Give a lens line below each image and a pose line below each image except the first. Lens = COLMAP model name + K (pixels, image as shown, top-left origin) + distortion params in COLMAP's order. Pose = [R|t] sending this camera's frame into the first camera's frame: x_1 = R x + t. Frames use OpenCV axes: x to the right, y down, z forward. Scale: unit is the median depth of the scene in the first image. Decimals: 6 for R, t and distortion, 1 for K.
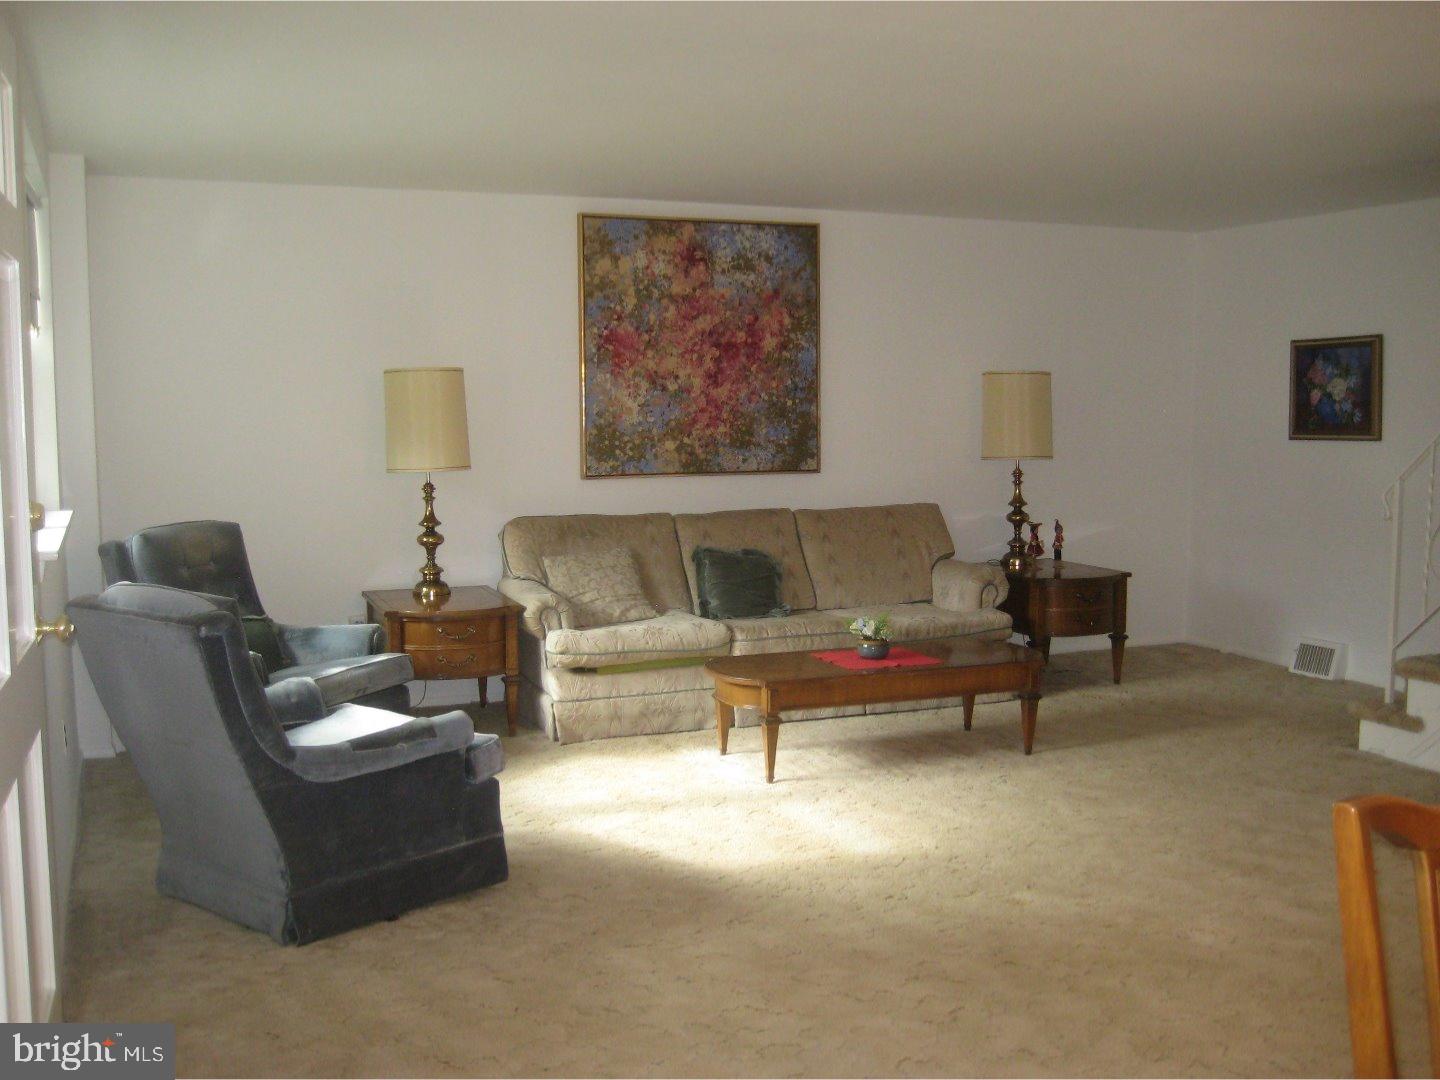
lens RADIAL K [[1493.6, 0, 720.0], [0, 1493.6, 540.0], [0, 0, 1]] dist [-0.159757, 0.204896]
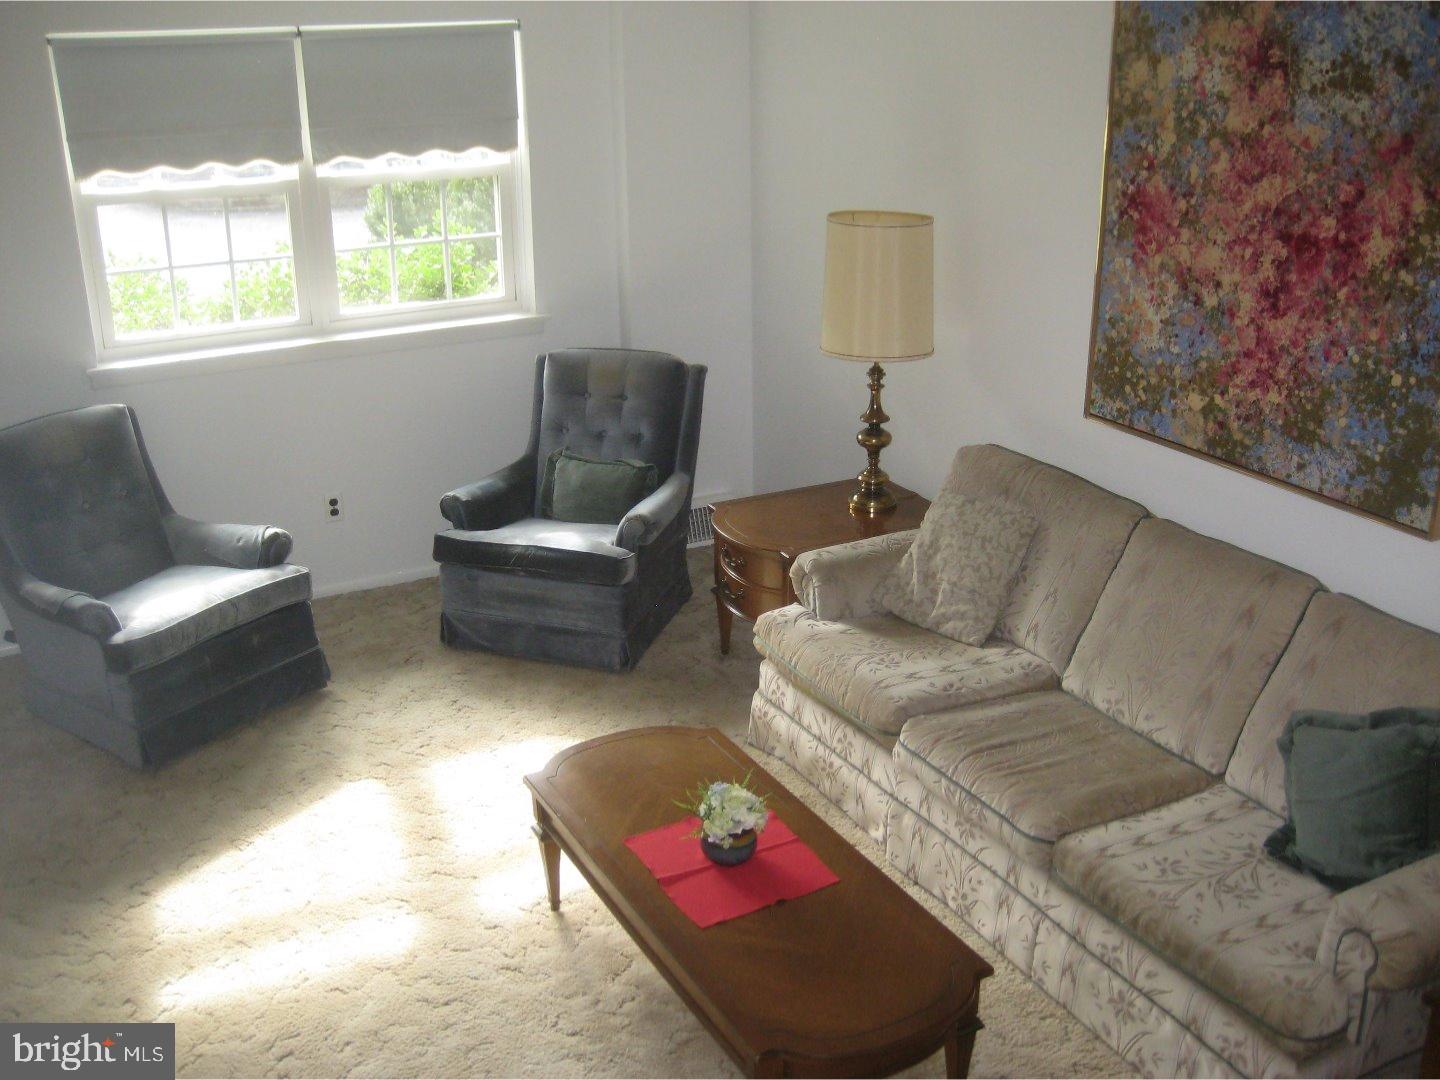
lens RADIAL K [[1493.6, 0, 720.0], [0, 1493.6, 540.0], [0, 0, 1]] dist [-0.159757, 0.204896]
pose [[0.106314, 0.350546, -0.930492, 0.488738], [-0.083464, 0.935639, 0.342948, -0.191527], [0.990823, 0.041202, 0.128729, 0.753271]]
